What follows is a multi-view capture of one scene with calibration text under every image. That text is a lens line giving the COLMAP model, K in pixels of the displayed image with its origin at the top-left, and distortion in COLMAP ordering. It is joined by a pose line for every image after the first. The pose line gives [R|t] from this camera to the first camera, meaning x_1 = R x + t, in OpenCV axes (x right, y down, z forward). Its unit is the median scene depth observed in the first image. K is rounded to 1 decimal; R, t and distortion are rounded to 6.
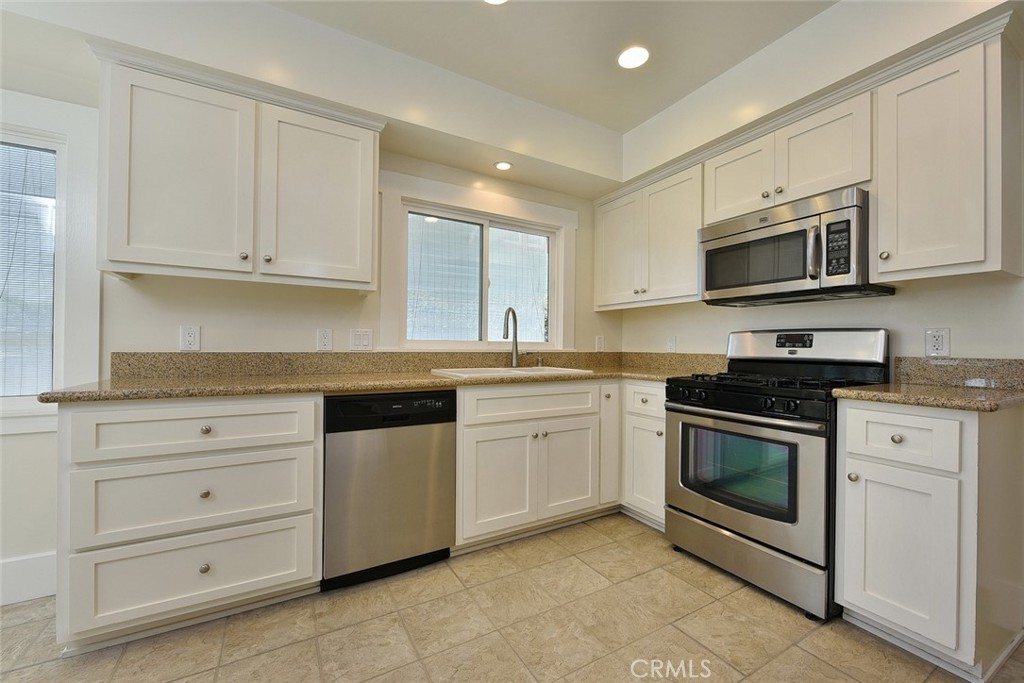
lens RADIAL K [[406.3, 0, 514.6], [0, 406.3, 343.7], [0, 0, 1]] dist [-0.009266, -0.000328]
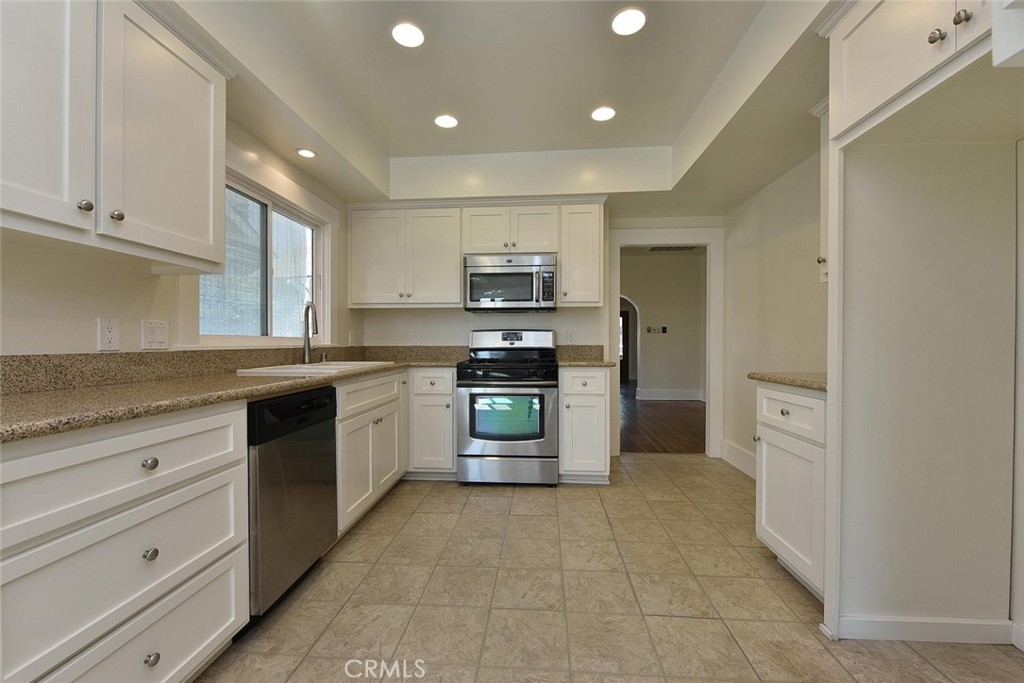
lens RADIAL K [[406.3, 0, 521.1], [0, 406.3, 341.5], [0, 0, 1]] dist [-0.009266, -0.000328]
pose [[0.561756, -0.008714, 0.827257, -0.633190], [0.001875, 0.999955, 0.009259, -0.002874], [-0.827301, -0.003650, 0.561747, 0.048446]]
